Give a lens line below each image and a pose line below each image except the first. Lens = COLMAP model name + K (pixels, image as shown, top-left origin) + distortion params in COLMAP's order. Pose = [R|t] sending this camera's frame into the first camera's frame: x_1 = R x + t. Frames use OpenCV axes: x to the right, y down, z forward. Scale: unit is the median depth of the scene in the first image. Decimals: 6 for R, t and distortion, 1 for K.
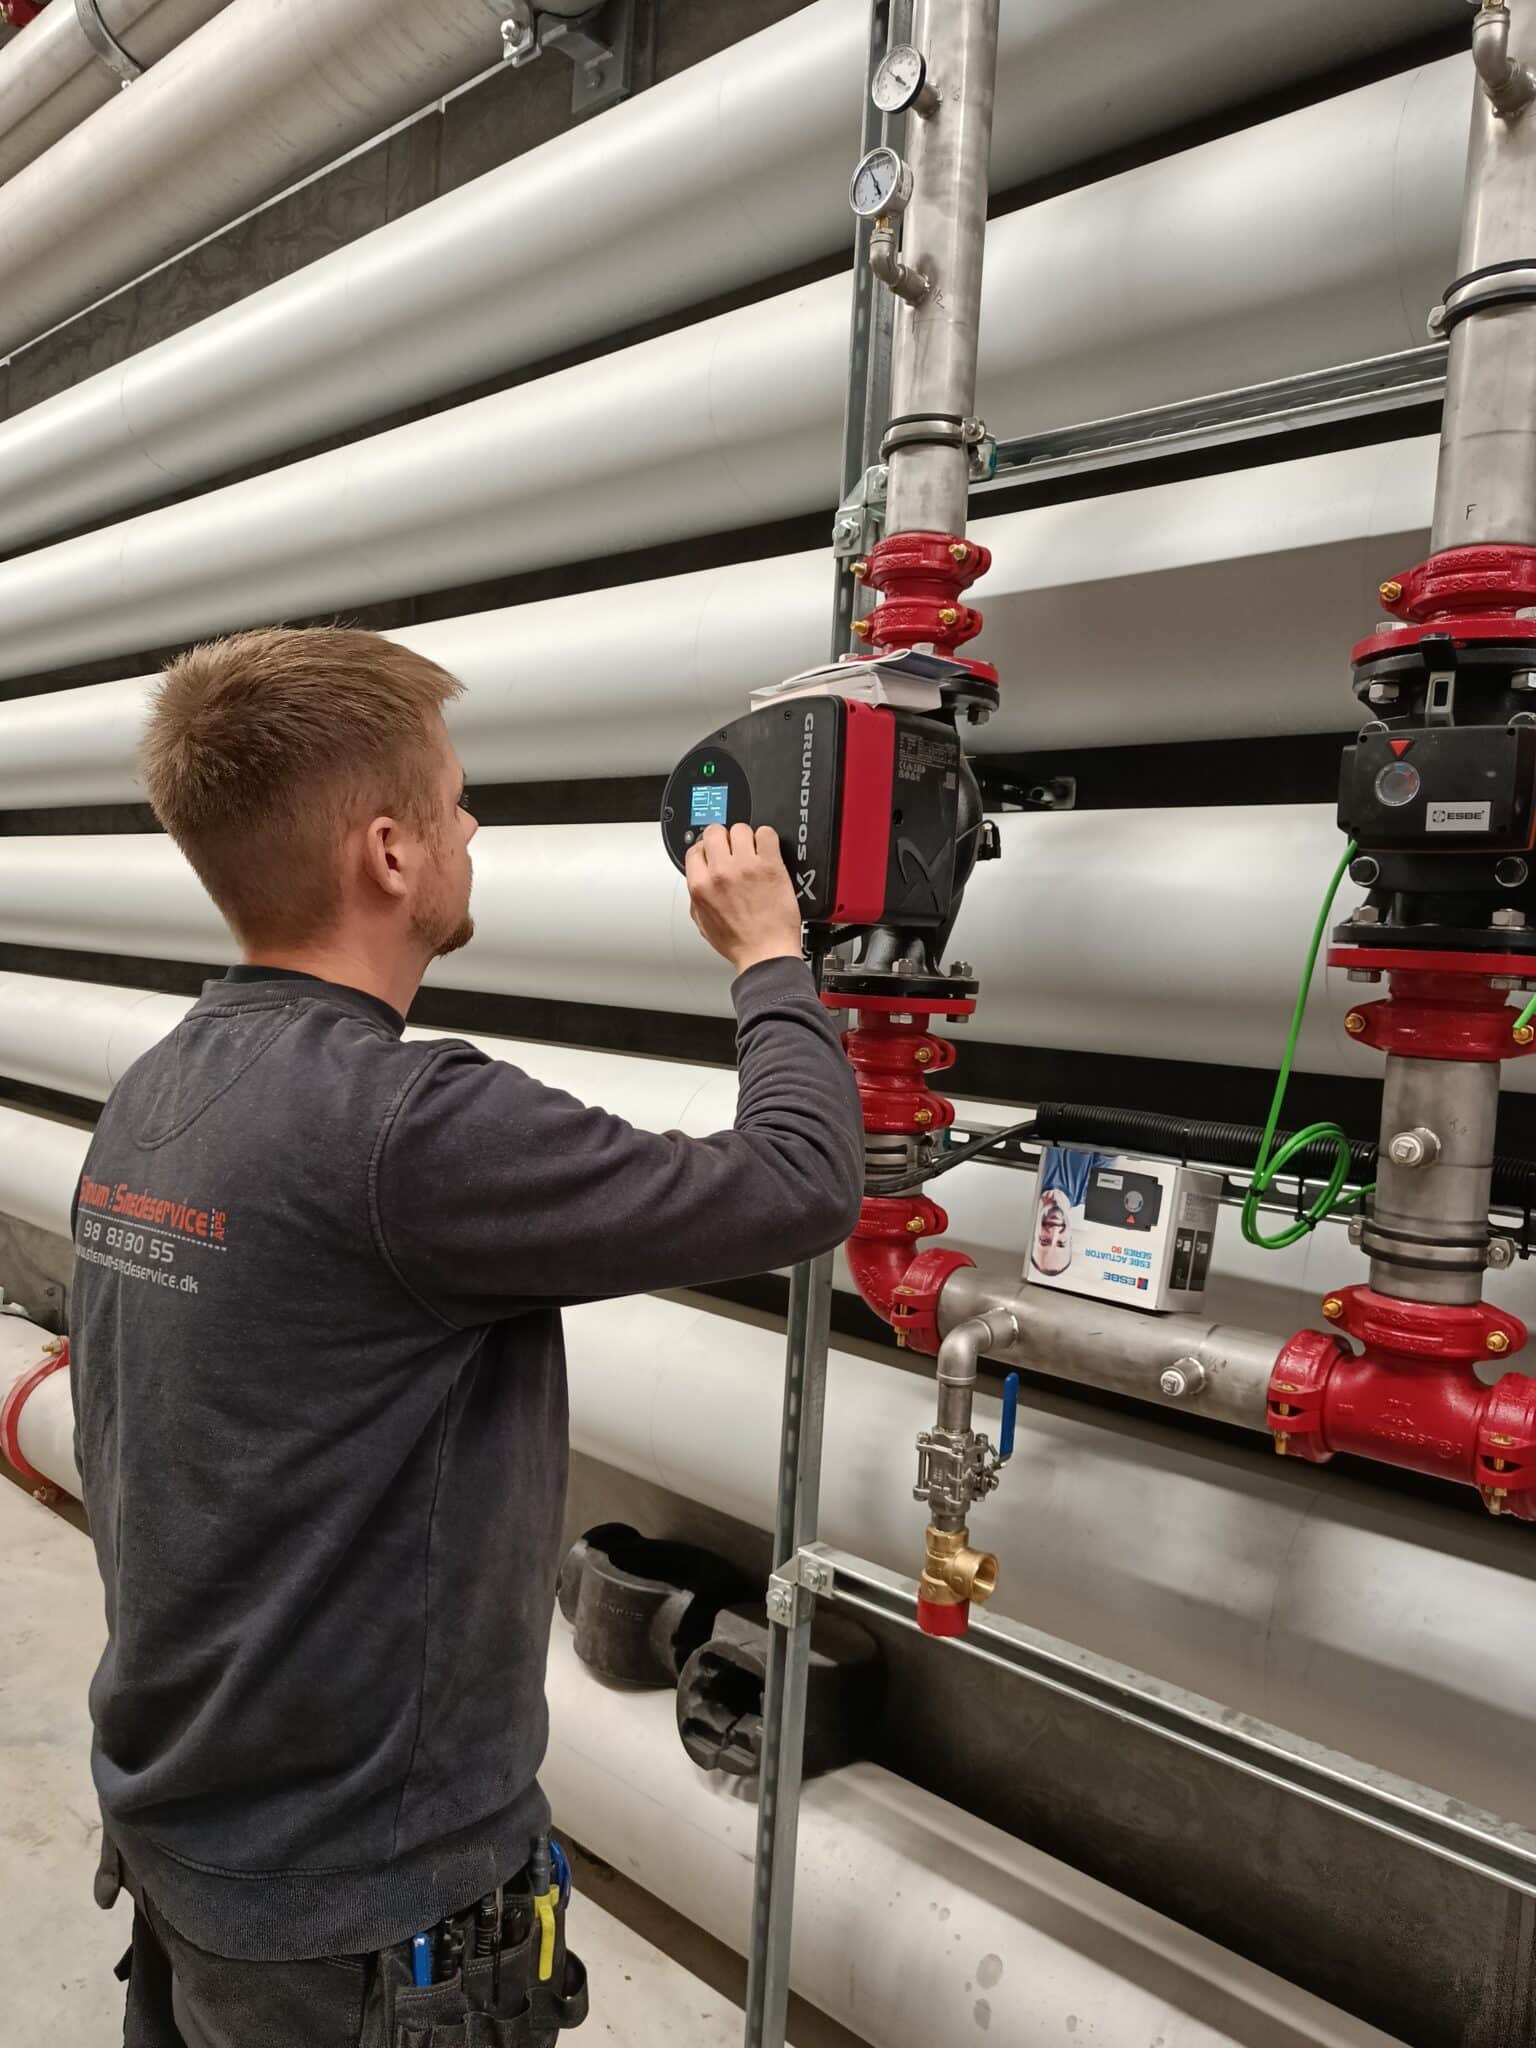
lens RADIAL K [[1426.7, 0, 773.2], [0, 1426.7, 1031.2], [0, 0, 1]] dist [0.010674, -0.005232]
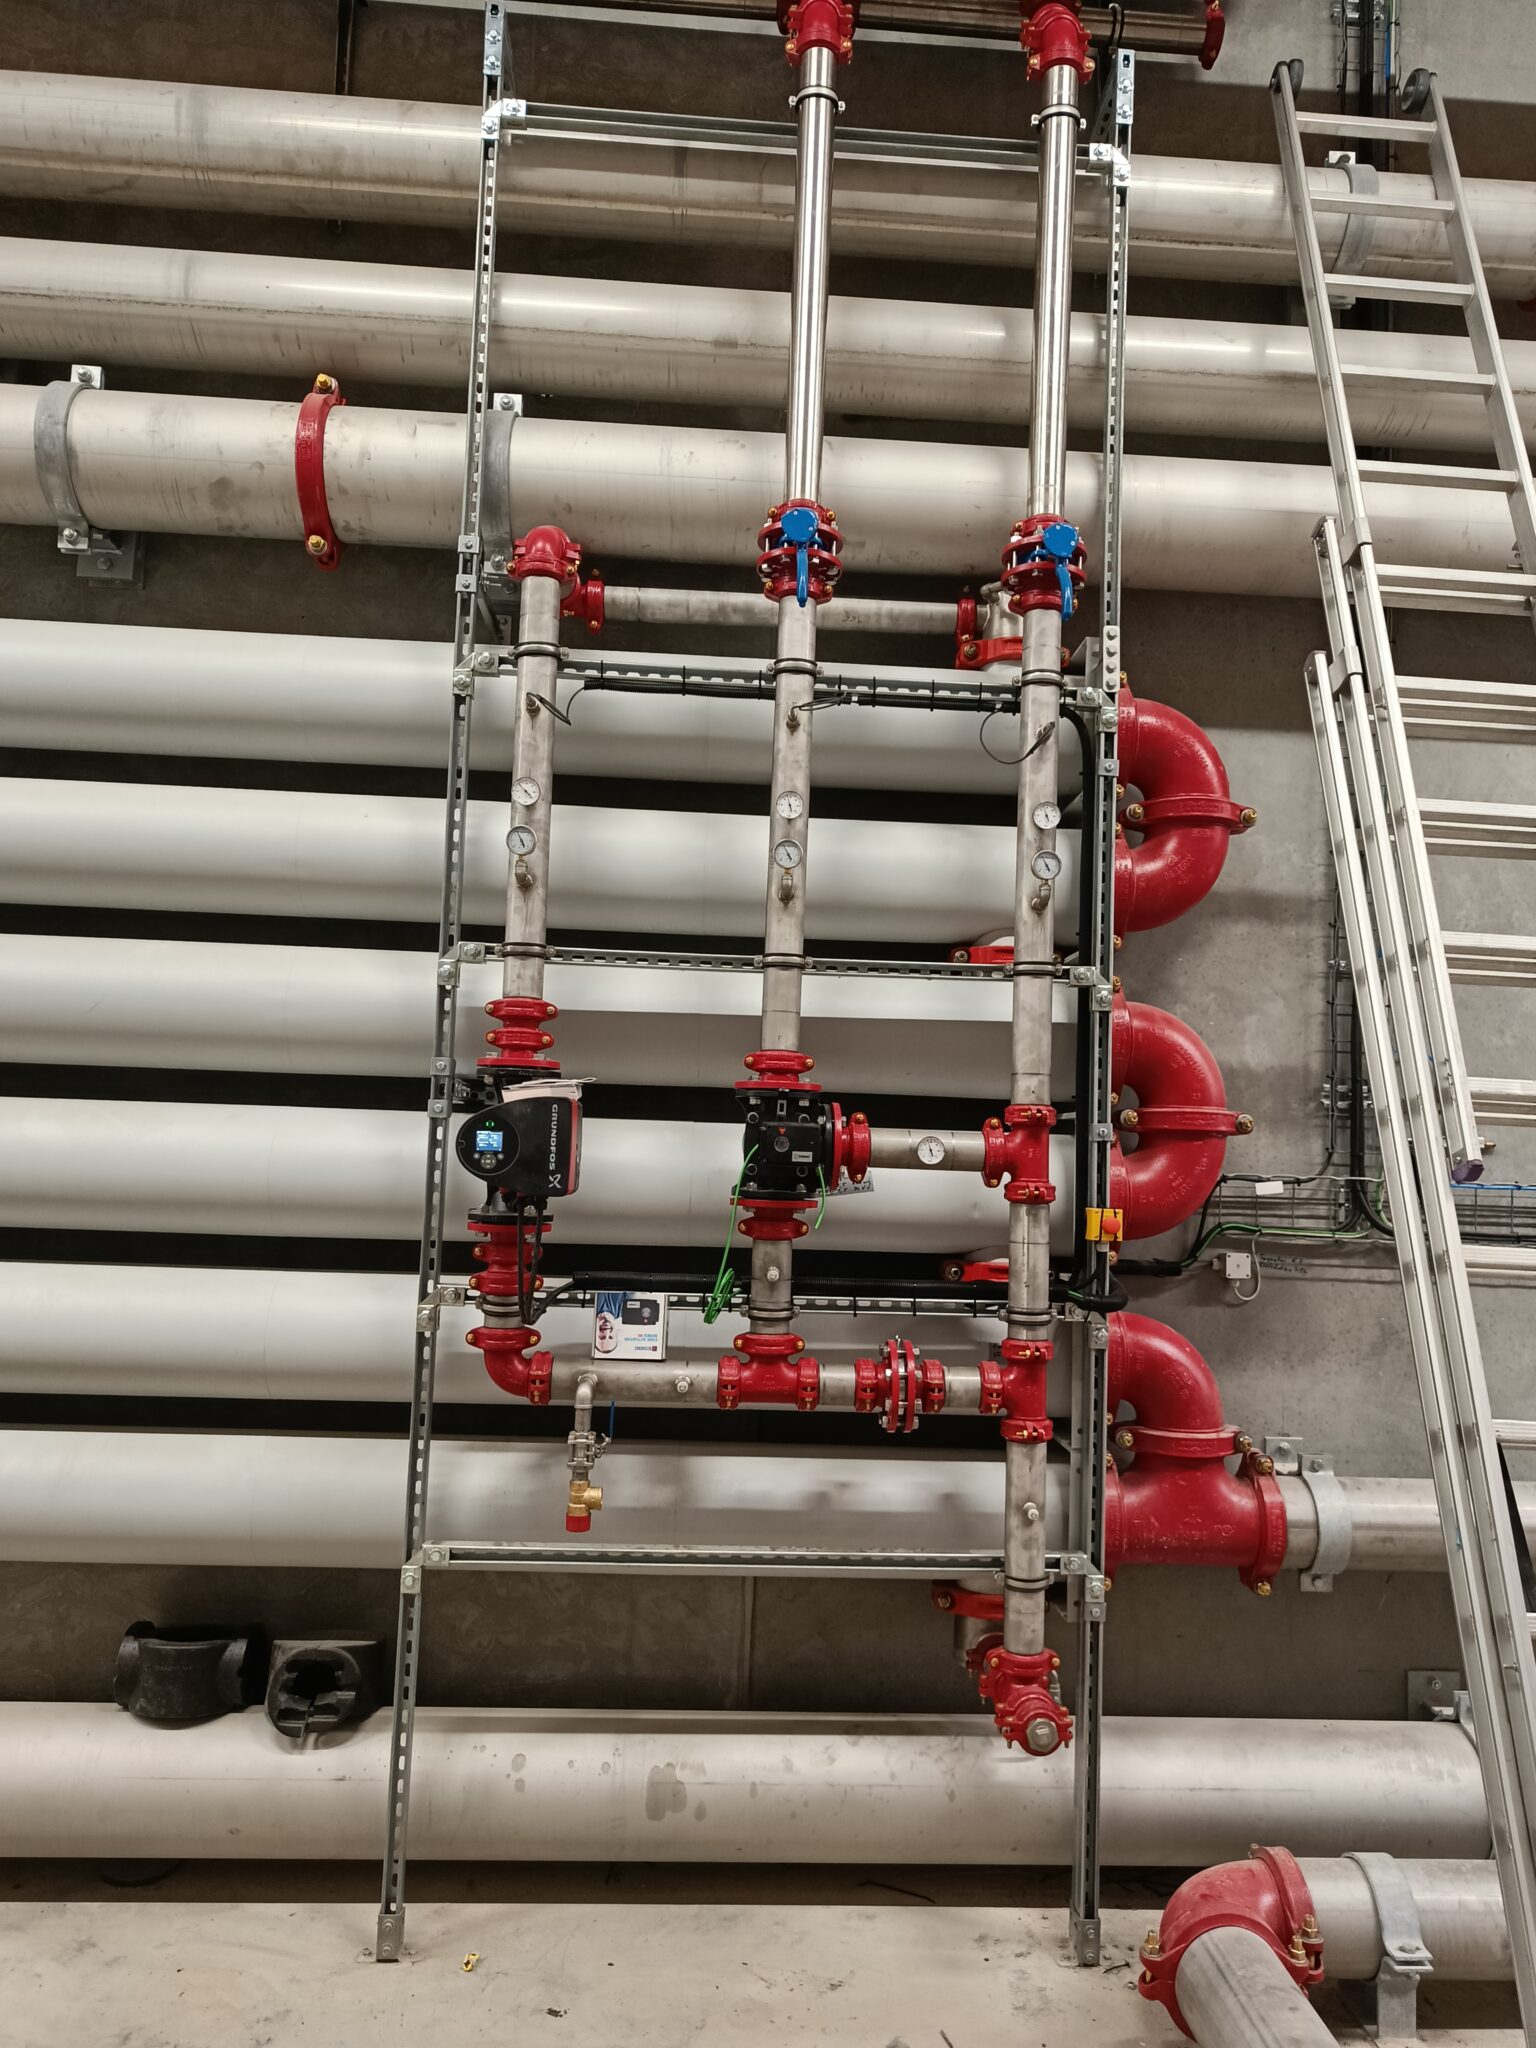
lens RADIAL K [[1426.7, 0, 766.0], [0, 1426.7, 1029.3], [0, 0, 1]] dist [0.010674, -0.005232]
pose [[0.711957, 0.030689, 0.701552, -1.145796], [0.044807, 0.995023, -0.088999, -0.109863], [-0.700792, 0.094798, 0.707039, -0.720800]]
